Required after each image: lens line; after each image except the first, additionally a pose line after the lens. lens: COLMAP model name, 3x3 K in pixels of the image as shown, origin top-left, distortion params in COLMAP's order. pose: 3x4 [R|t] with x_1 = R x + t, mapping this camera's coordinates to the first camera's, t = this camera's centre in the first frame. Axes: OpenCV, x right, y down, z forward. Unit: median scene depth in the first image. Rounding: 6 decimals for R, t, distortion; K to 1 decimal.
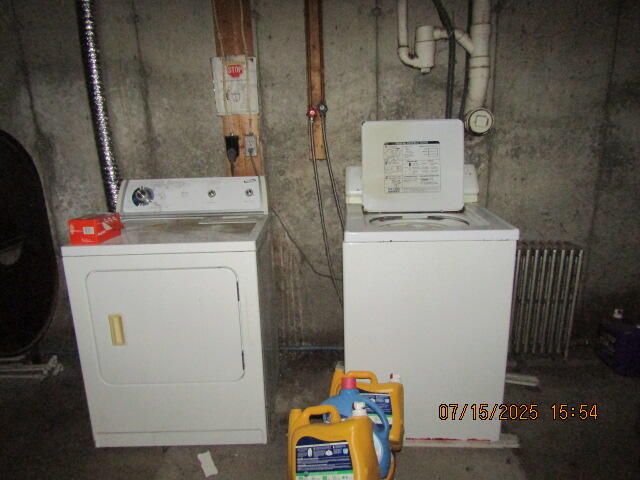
lens RADIAL K [[461.4, 0, 318.1], [0, 461.4, 239.8], [0, 0, 1]] dist [0.000195, 0.003963]
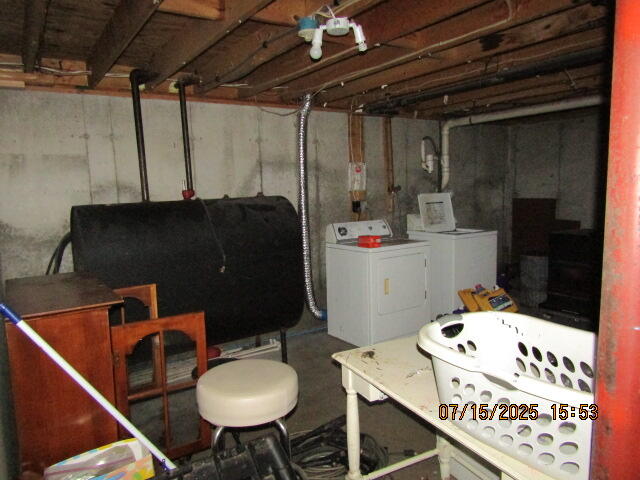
lens RADIAL K [[461.4, 0, 318.1], [0, 461.4, 239.8], [0, 0, 1]] dist [0.000195, 0.003963]
pose [[0.820073, -0.055305, 0.569580, -1.563175], [0.148259, 0.981869, -0.118124, 0.154815], [-0.552720, 0.181315, 0.813404, -0.511837]]
